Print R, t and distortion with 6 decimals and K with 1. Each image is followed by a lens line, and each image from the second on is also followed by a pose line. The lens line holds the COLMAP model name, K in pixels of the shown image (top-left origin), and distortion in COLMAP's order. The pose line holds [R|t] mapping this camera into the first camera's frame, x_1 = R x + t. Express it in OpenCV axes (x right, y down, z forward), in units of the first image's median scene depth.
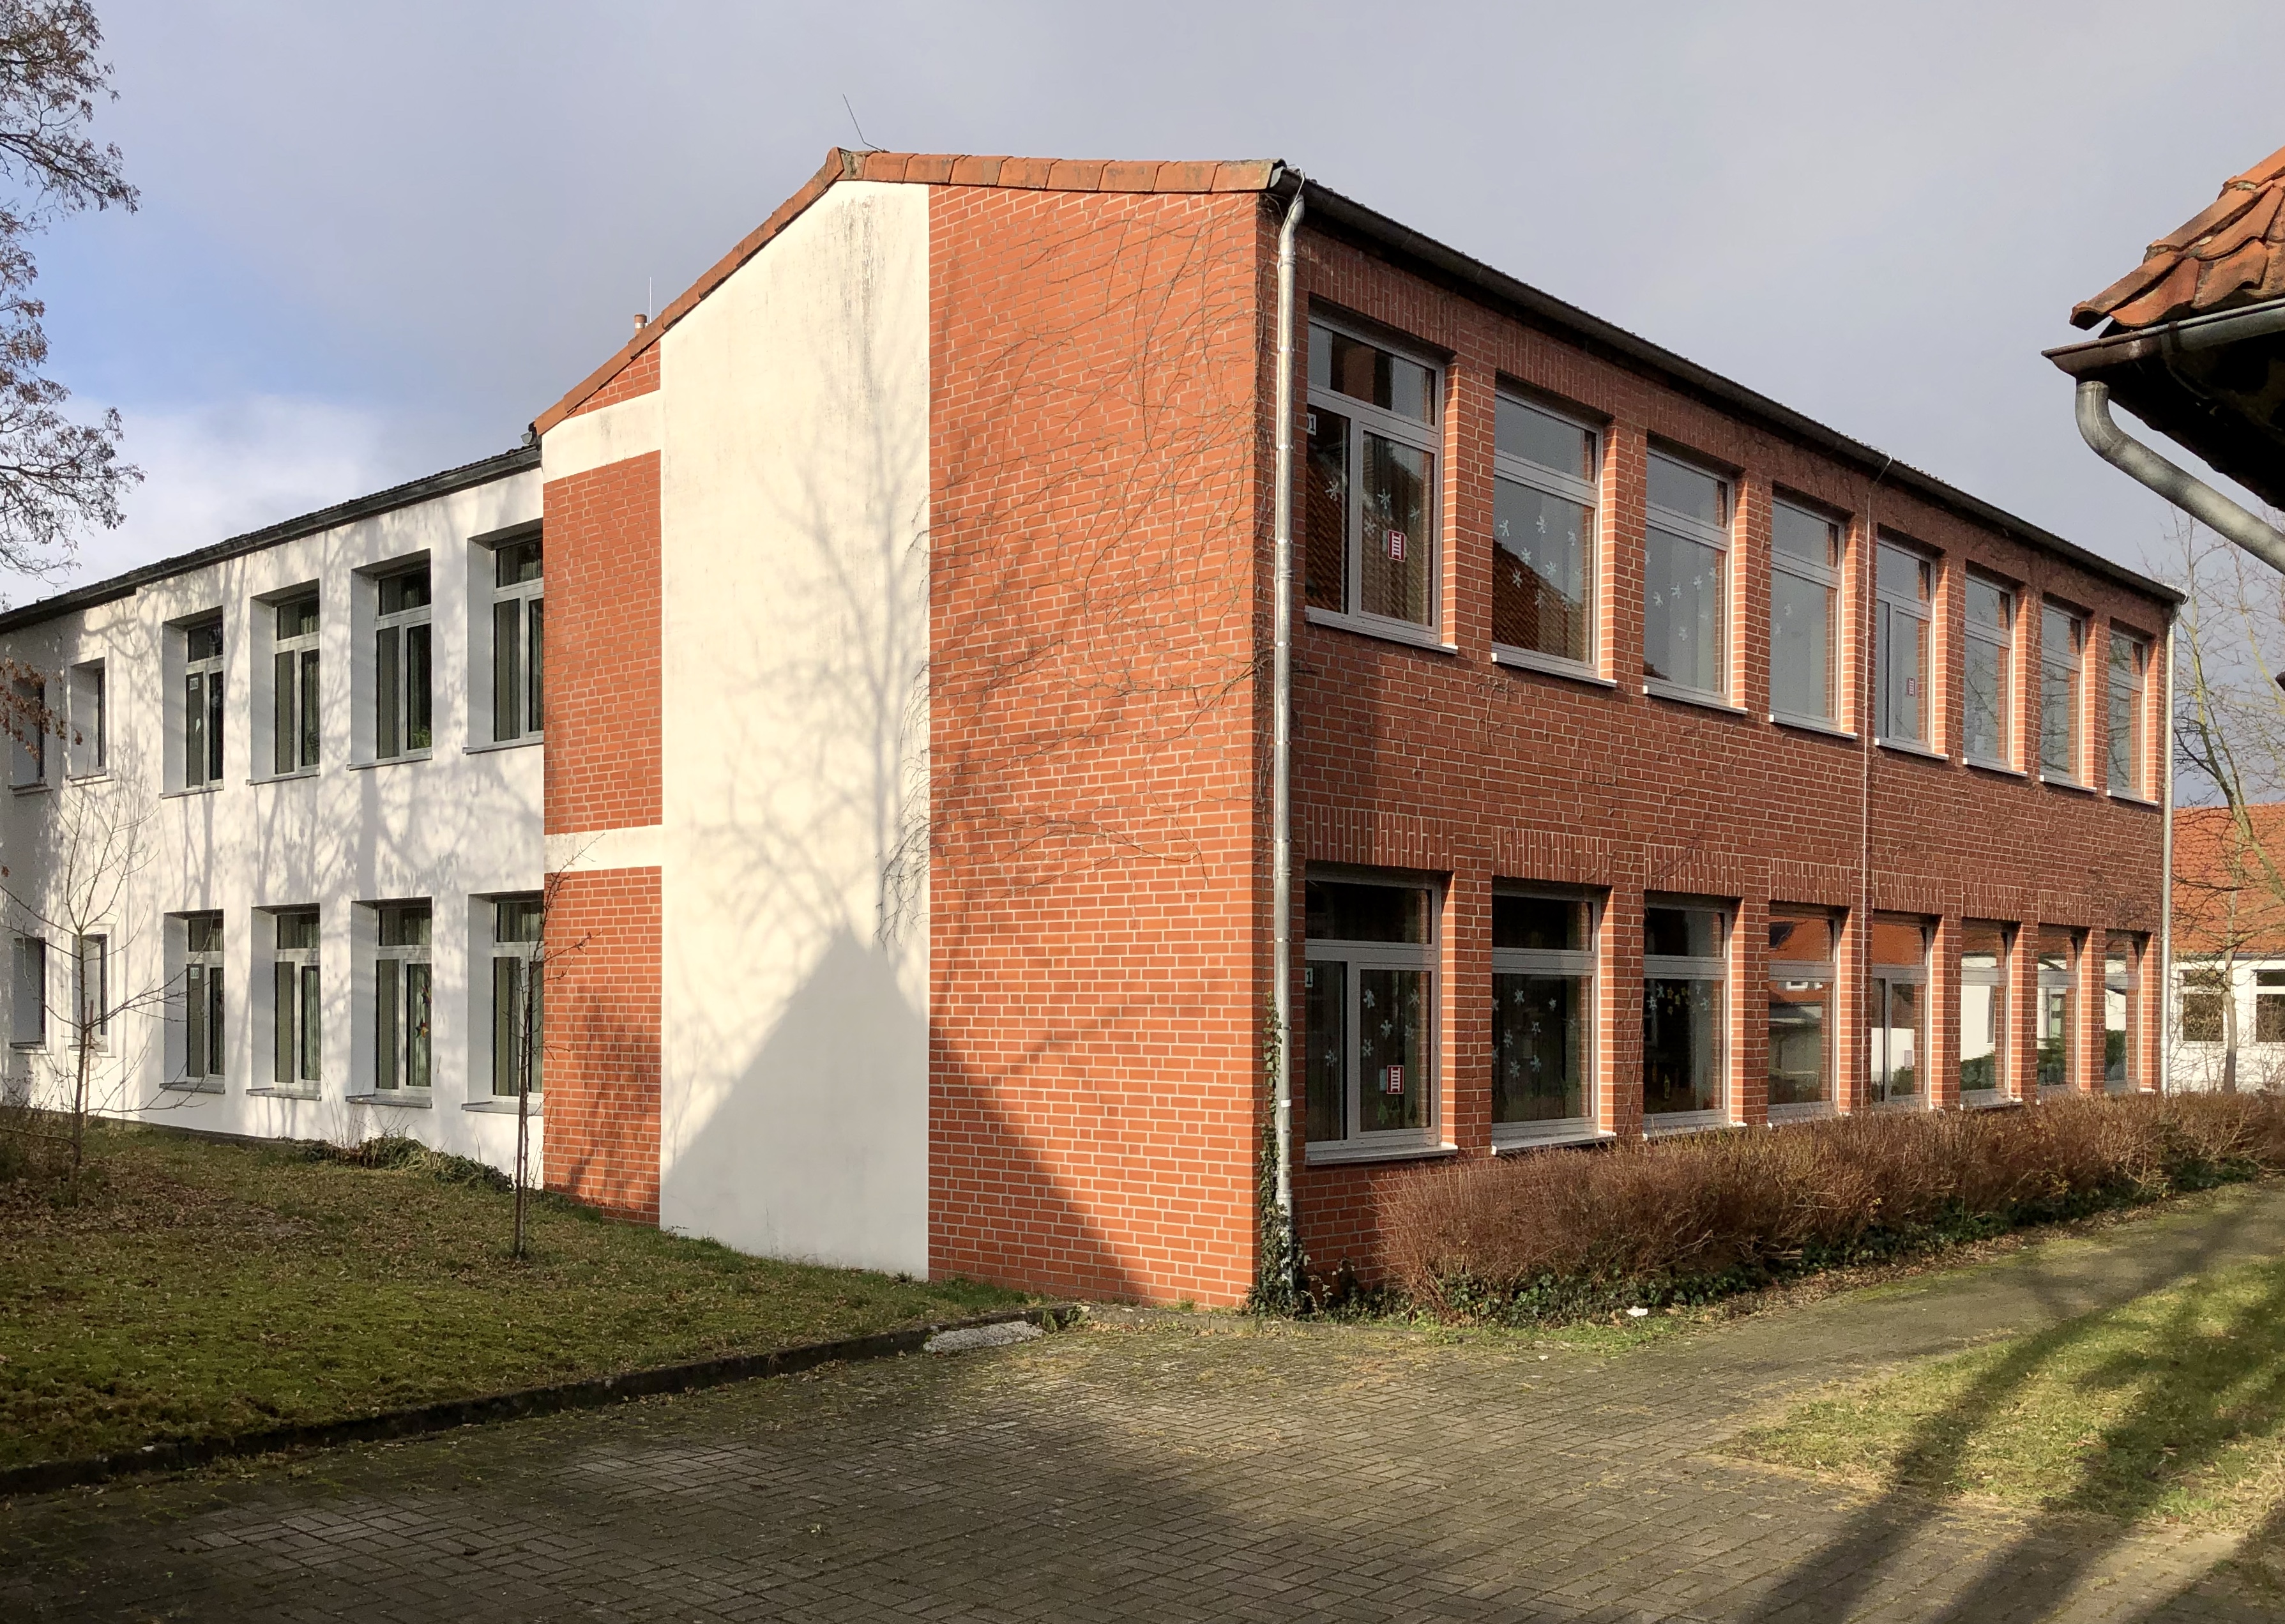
lens RADIAL K [[2084.9, 0, 1142.5], [0, 2084.9, 812.0], [0, 0, 1]] dist [0.070289, -0.132654]
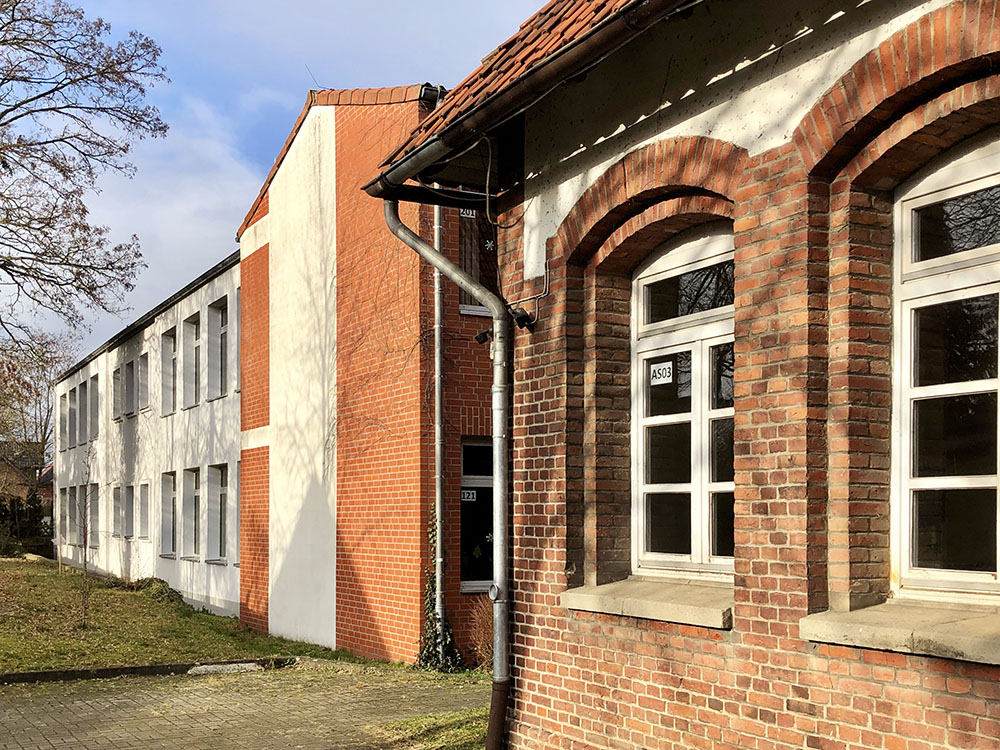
lens RADIAL K [[1191.9, 0, 500.0], [0, 1191.9, 375.0], [0, 0, 1]] dist [0.074958, -0.236687]
pose [[0.947988, -0.045248, -0.315074, 0.380273], [0.036473, 0.998766, -0.033695, 0.004688], [0.316210, 0.020450, 0.948469, -0.037156]]
